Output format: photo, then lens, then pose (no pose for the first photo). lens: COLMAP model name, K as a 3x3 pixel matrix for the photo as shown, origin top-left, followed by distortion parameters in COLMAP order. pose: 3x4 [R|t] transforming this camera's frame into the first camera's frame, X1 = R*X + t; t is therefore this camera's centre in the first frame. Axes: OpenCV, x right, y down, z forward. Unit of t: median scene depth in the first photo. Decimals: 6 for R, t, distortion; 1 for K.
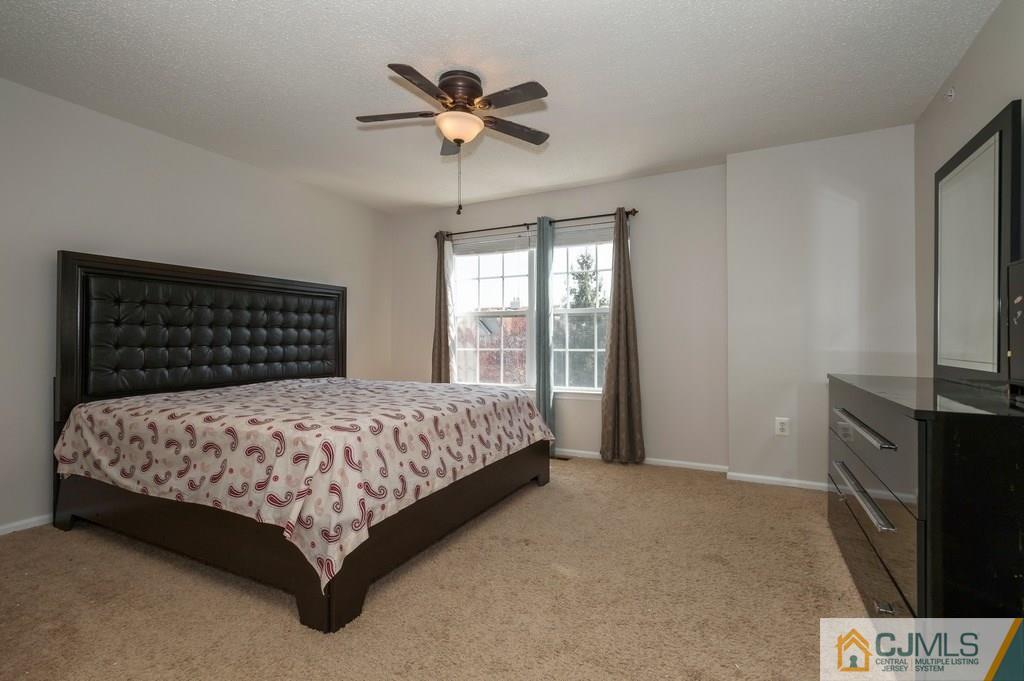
lens RADIAL K [[489.3, 0, 509.2], [0, 489.3, 339.8], [0, 0, 1]] dist [0.006404, -0.001913]
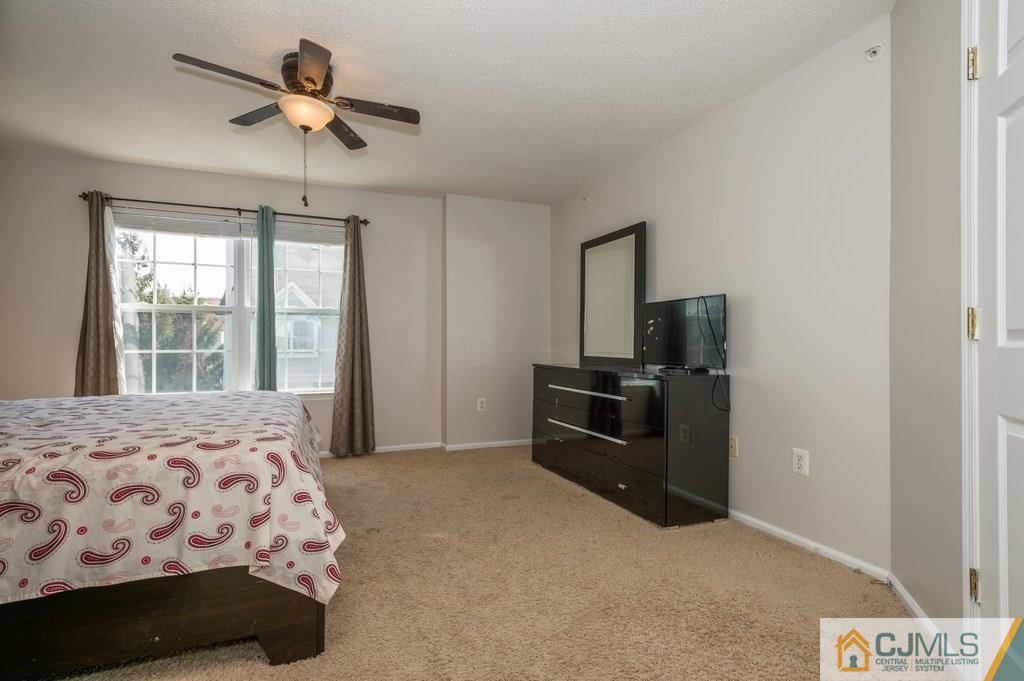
lens RADIAL K [[489.3, 0, 508.5], [0, 489.3, 343.3], [0, 0, 1]] dist [0.006404, -0.001913]
pose [[0.651565, 0.001008, 0.758592, -0.364701], [-0.005283, 0.999981, 0.003210, 0.001846], [-0.758575, -0.006099, 0.651558, 0.055612]]
